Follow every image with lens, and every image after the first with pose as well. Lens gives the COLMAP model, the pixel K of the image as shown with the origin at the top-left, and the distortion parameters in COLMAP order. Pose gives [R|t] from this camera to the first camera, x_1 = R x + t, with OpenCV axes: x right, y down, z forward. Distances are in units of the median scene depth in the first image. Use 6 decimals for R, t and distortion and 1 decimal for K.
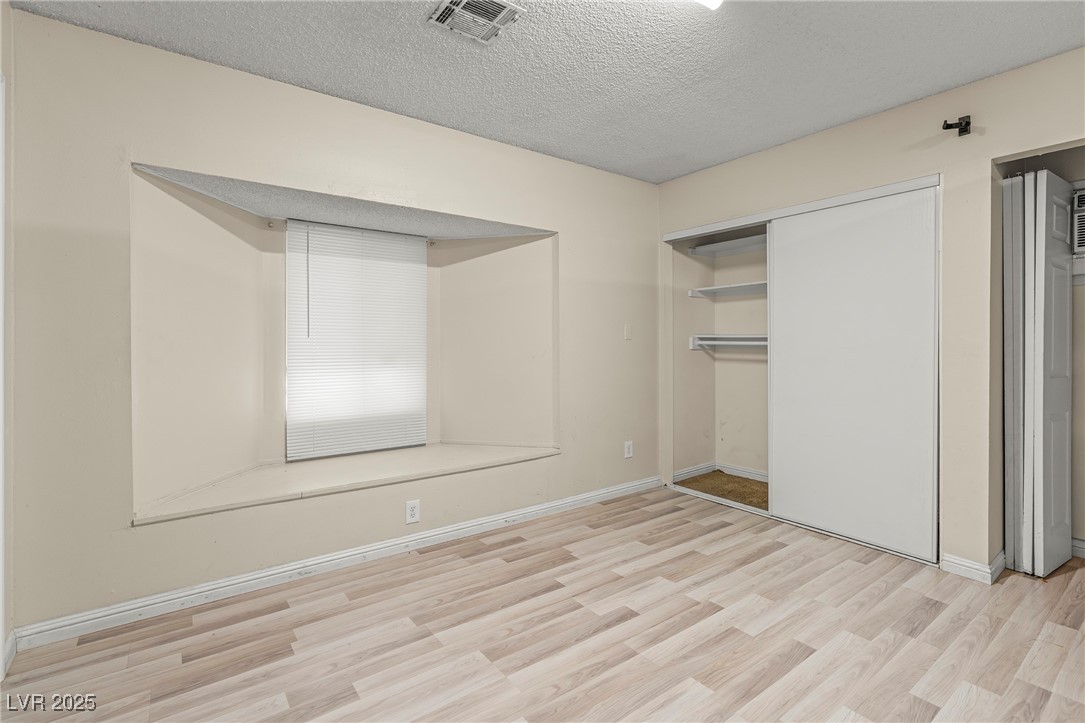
lens RADIAL K [[495.8, 0, 542.1], [0, 495.8, 353.0], [0, 0, 1]] dist [-0.003768, -0.000675]
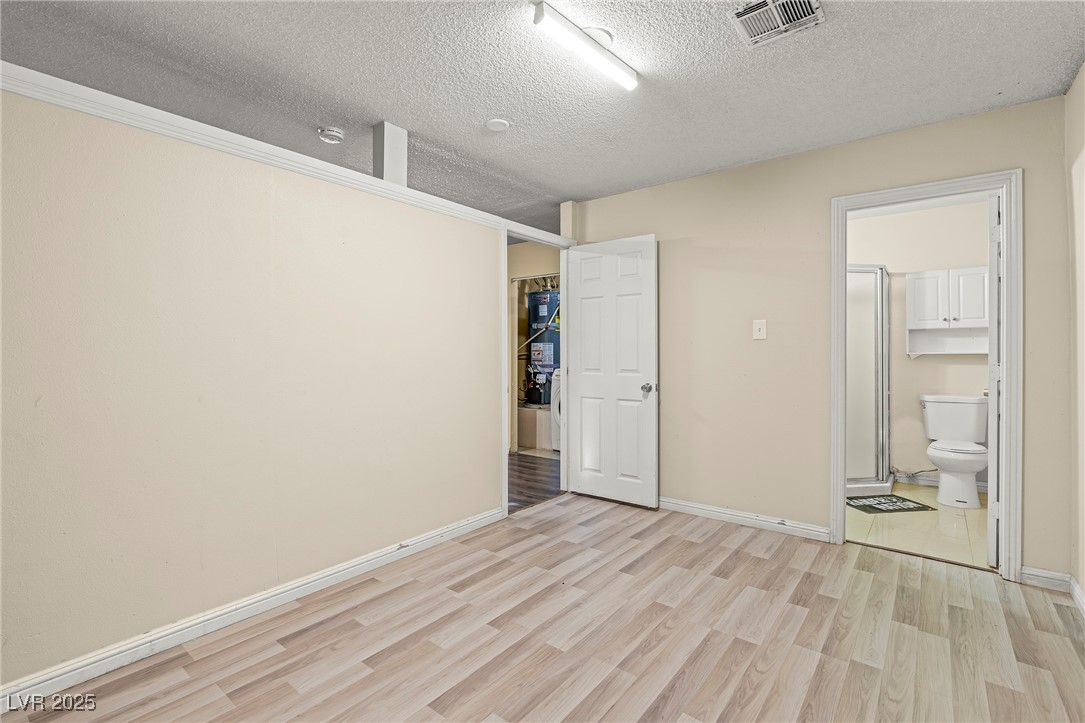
lens RADIAL K [[495.8, 0, 542.8], [0, 495.8, 356.1], [0, 0, 1]] dist [-0.003768, -0.000675]
pose [[-0.964848, 0.003181, -0.262790, 0.602545], [-0.002384, 0.999780, 0.020859, -0.030009], [0.262798, 0.020752, -0.964628, 1.928369]]
